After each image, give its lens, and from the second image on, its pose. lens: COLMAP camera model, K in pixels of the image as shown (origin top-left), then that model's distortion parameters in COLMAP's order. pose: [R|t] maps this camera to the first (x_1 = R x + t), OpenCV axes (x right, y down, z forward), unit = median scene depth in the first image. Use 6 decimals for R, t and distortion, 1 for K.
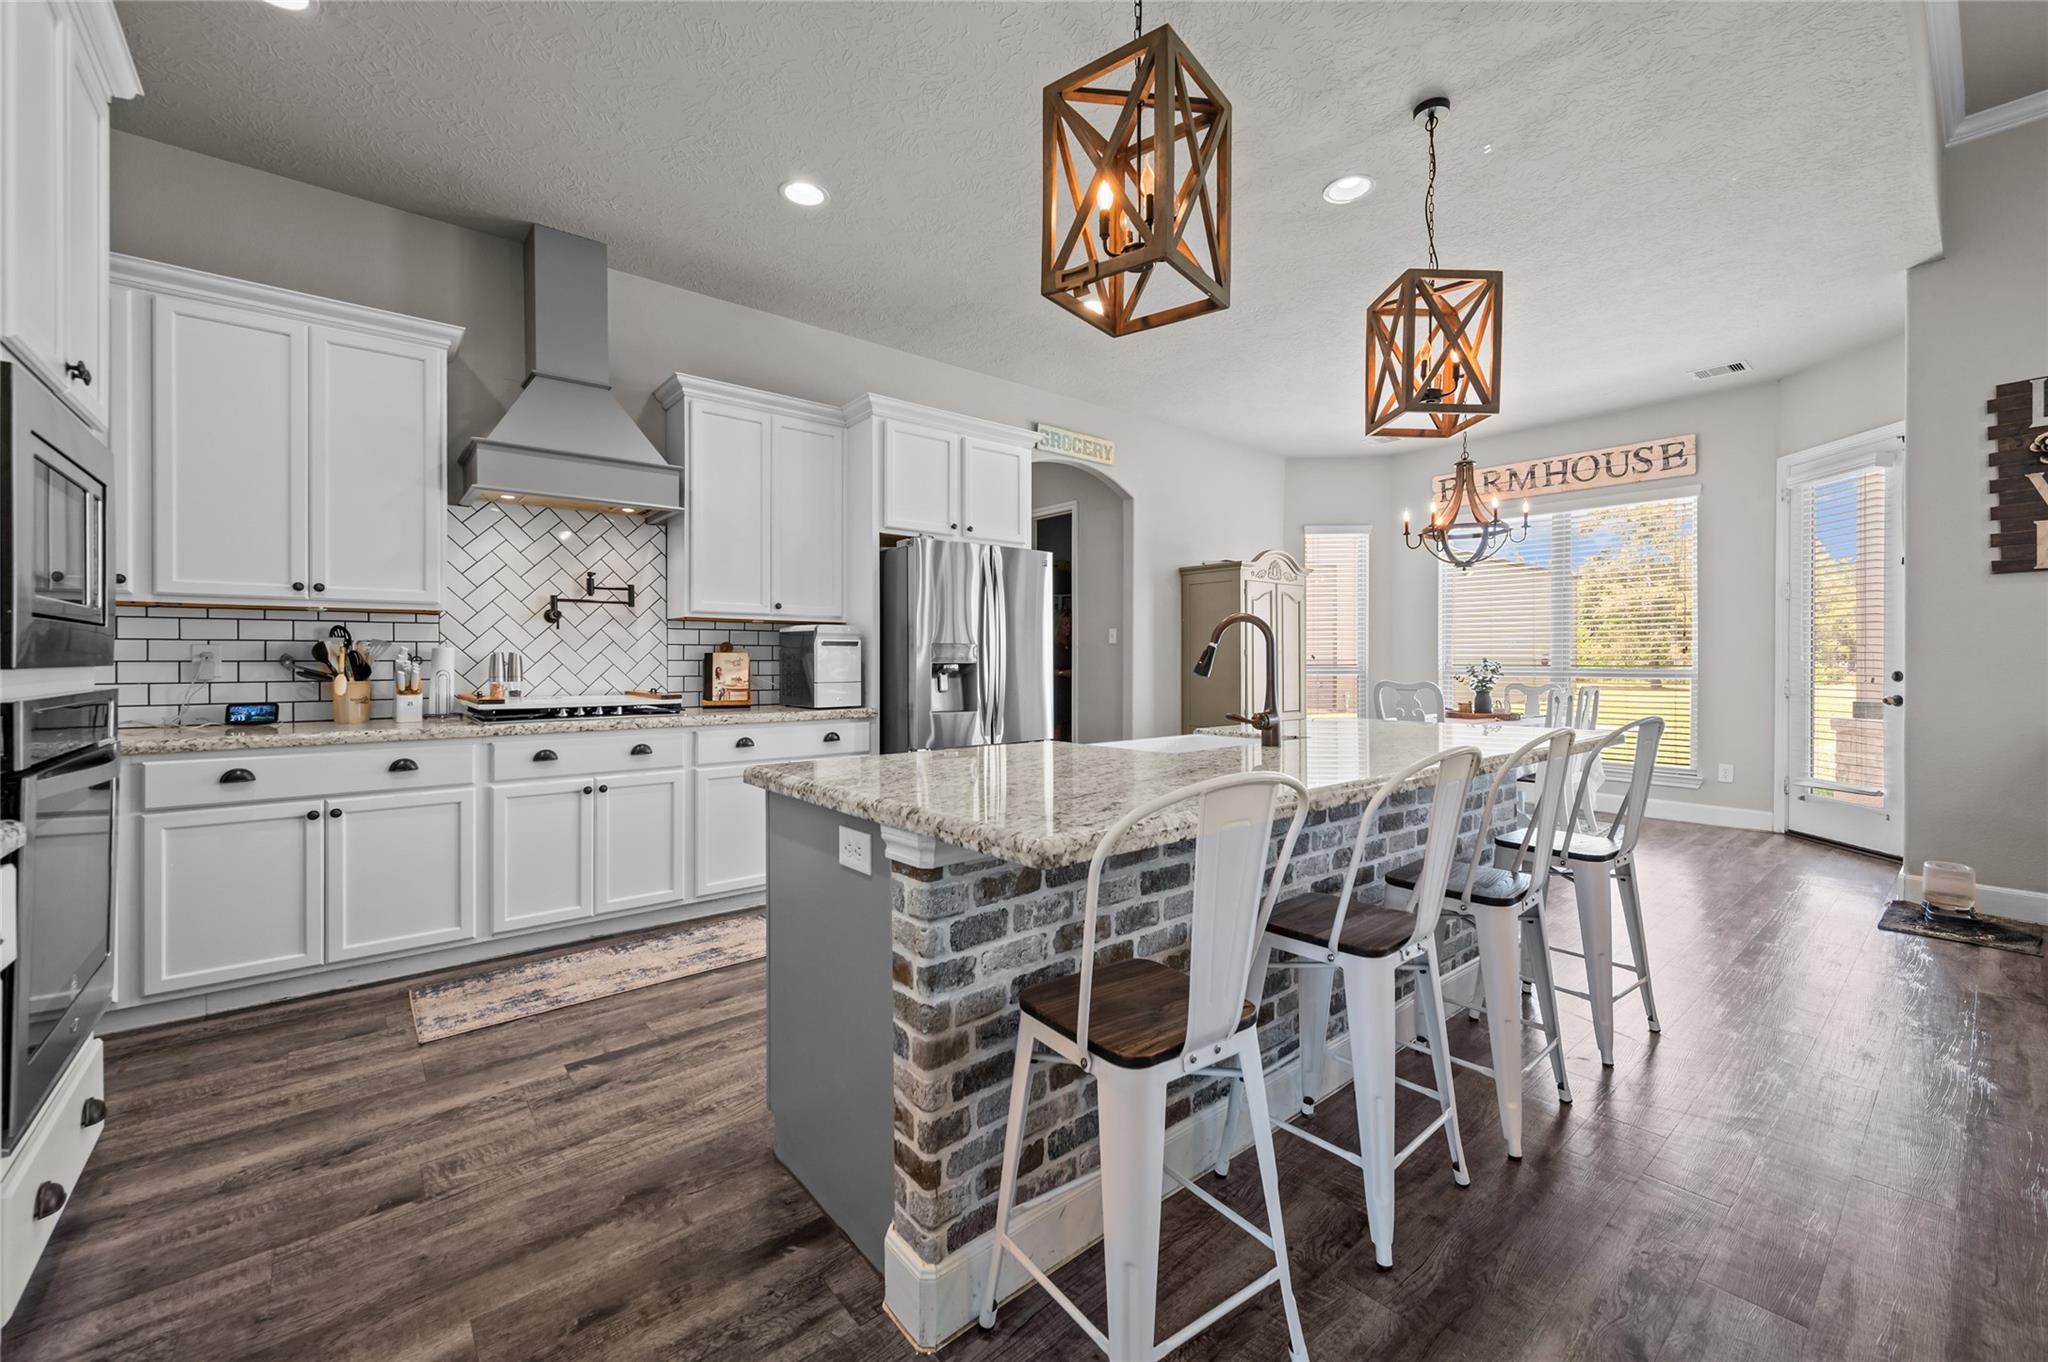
lens RADIAL K [[828.9, 0, 1028.6], [0, 828.9, 670.2], [0, 0, 1]] dist [0.001667, 0.000121]
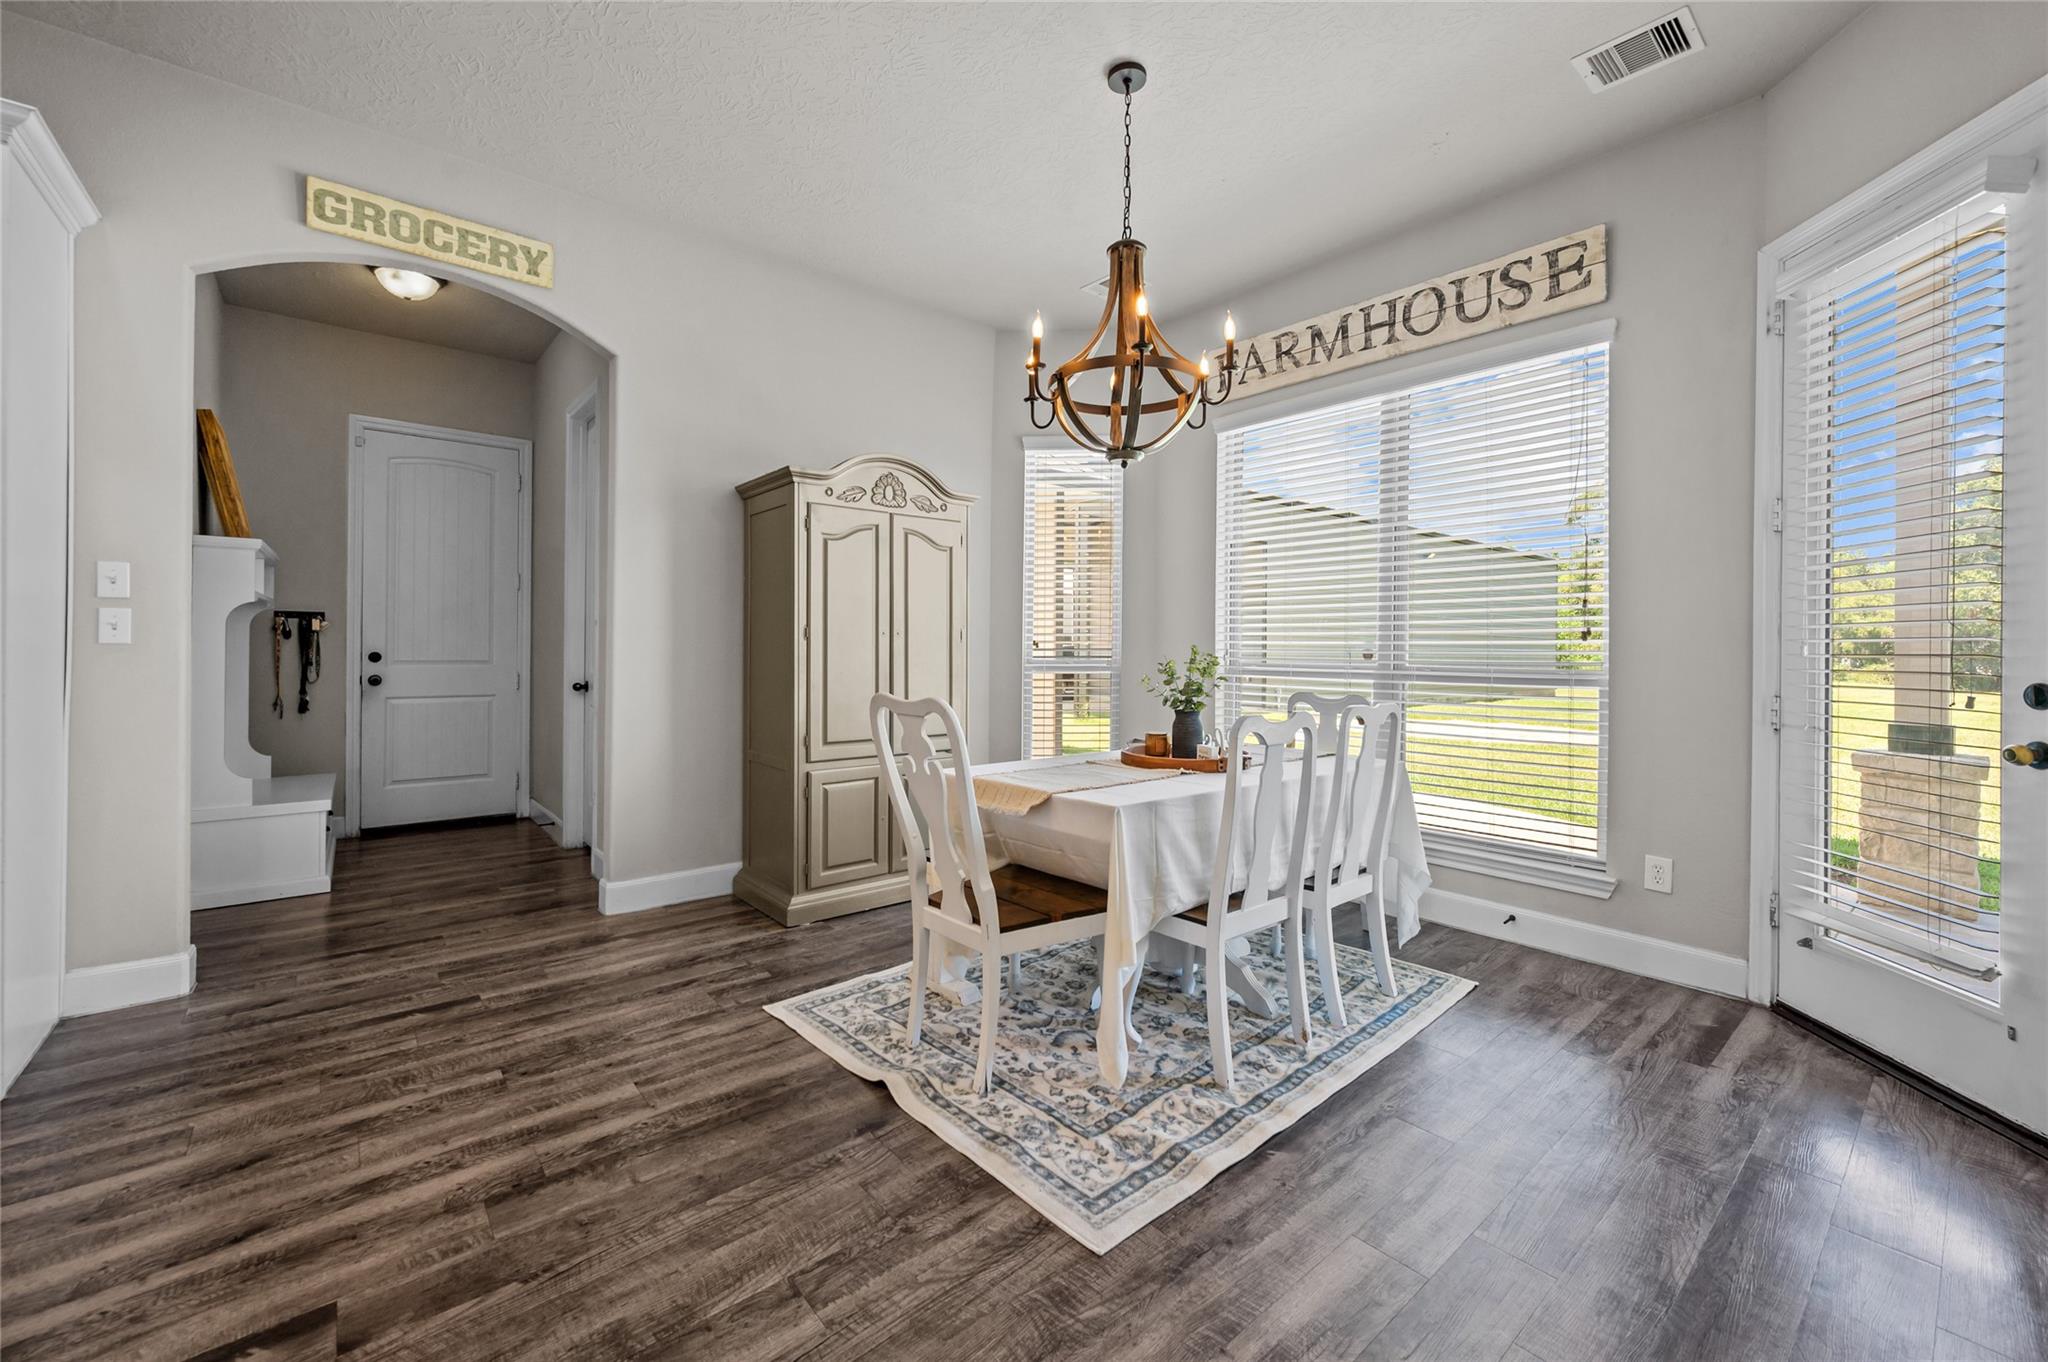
lens RADIAL K [[827.6, 0, 1029.1], [0, 827.6, 654.0], [0, 0, 1]] dist [-0.002193, -0.000116]
pose [[0.999963, 0.008579, -0.000044, 0.613790], [-0.008580, 0.999946, -0.005938, -0.007279], [-0.000007, 0.005938, 0.999982, 0.665809]]
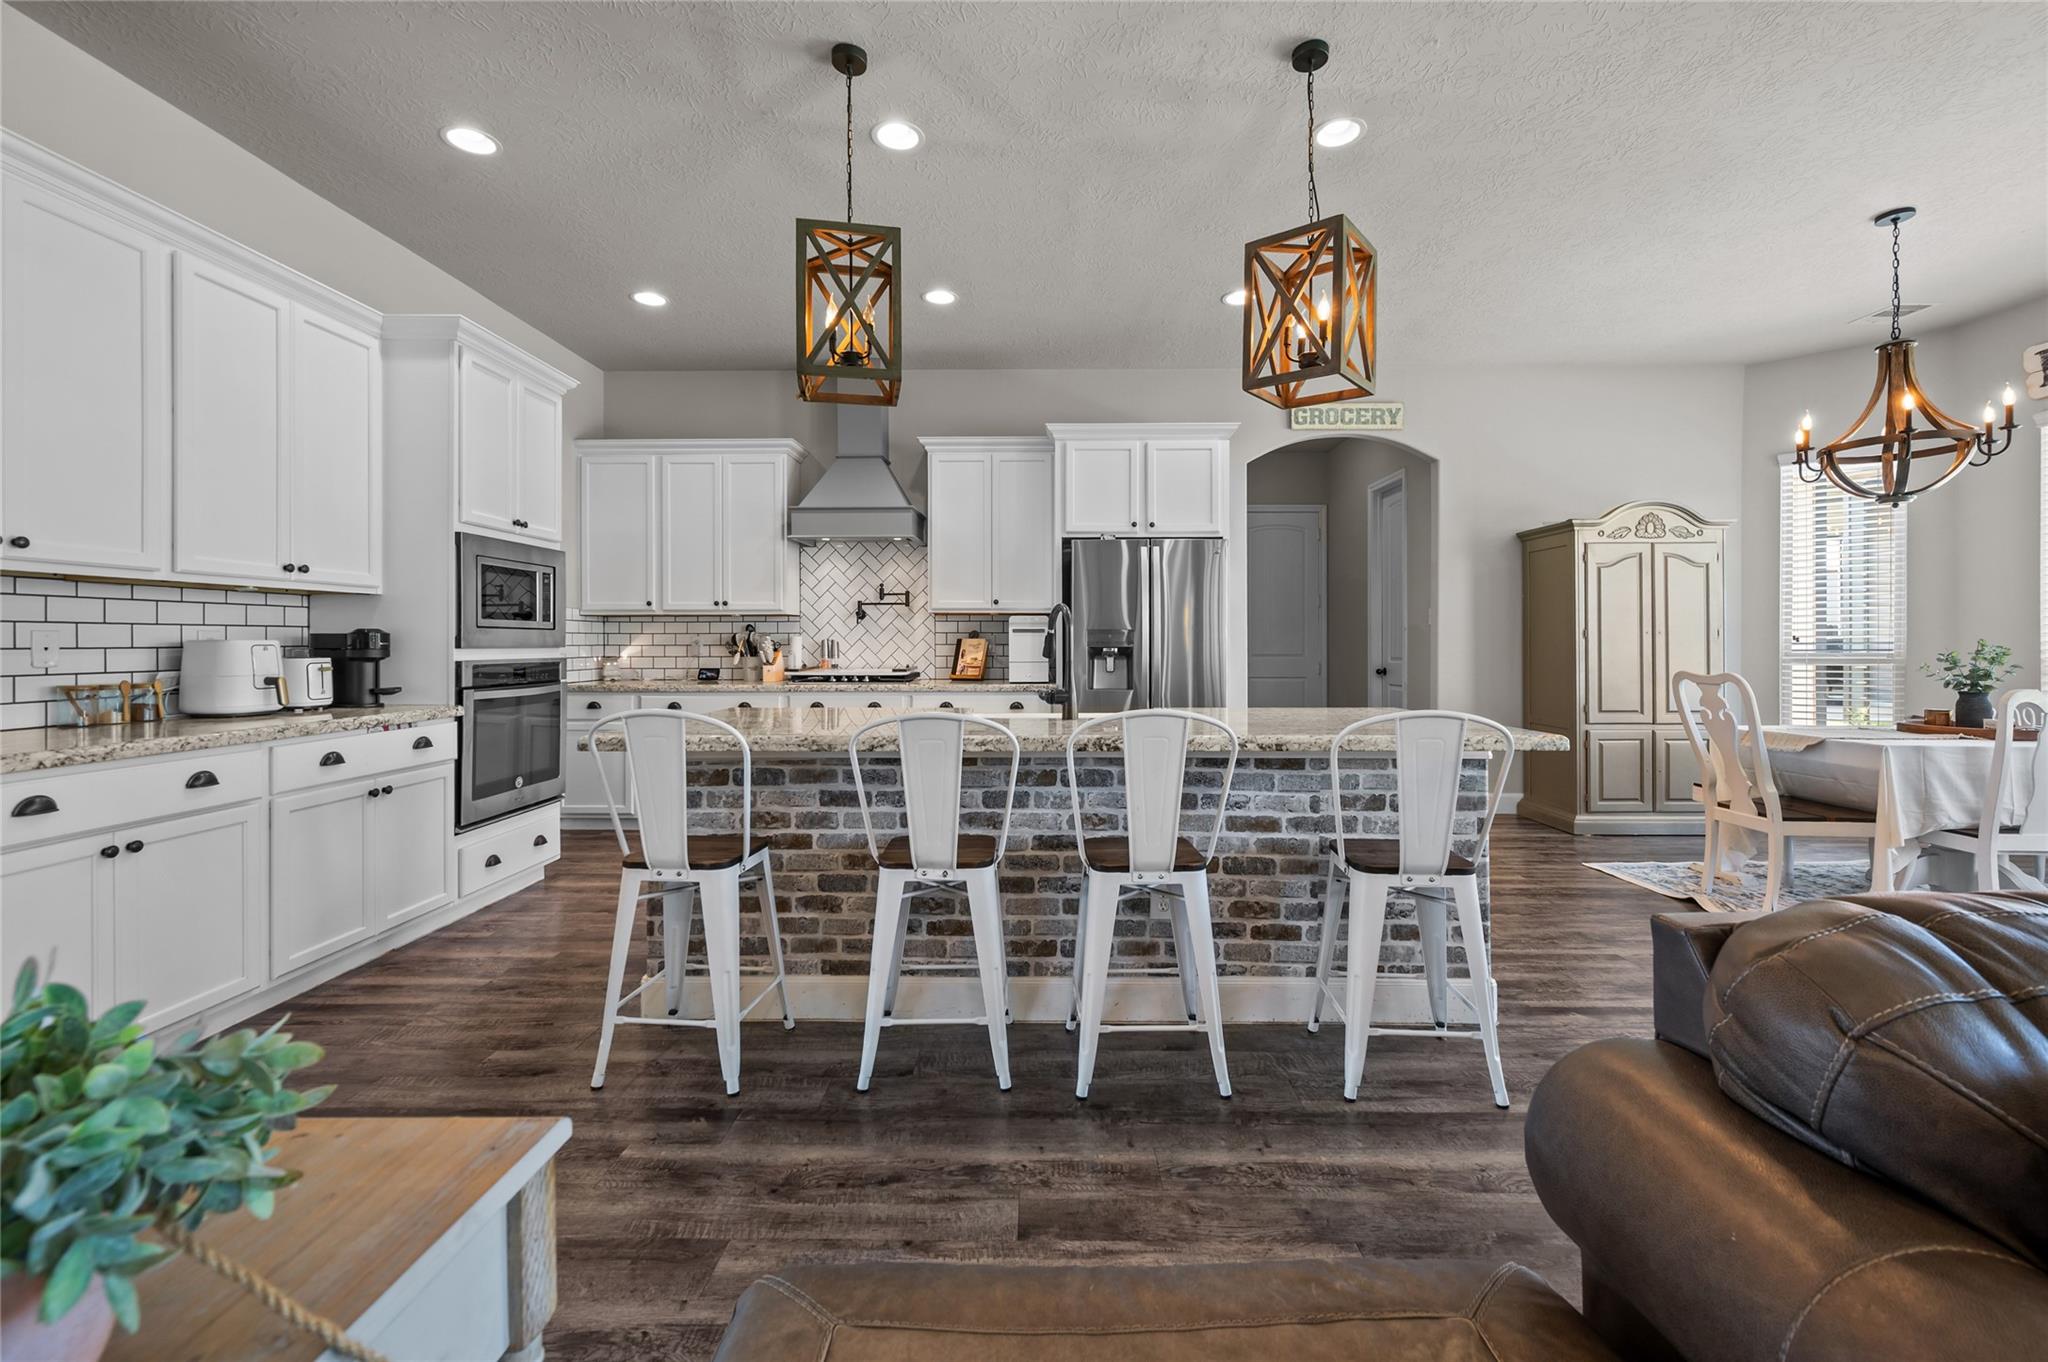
lens RADIAL K [[842.5, 0, 1023.2], [0, 842.5, 647.3], [0, 0, 1]] dist [0.000204, 0.000149]
pose [[0.753979, 0.001199, -0.656898, 0.578149], [-0.005908, 0.999970, -0.004957, -0.001018], [0.656872, 0.007618, 0.753963, 0.047716]]
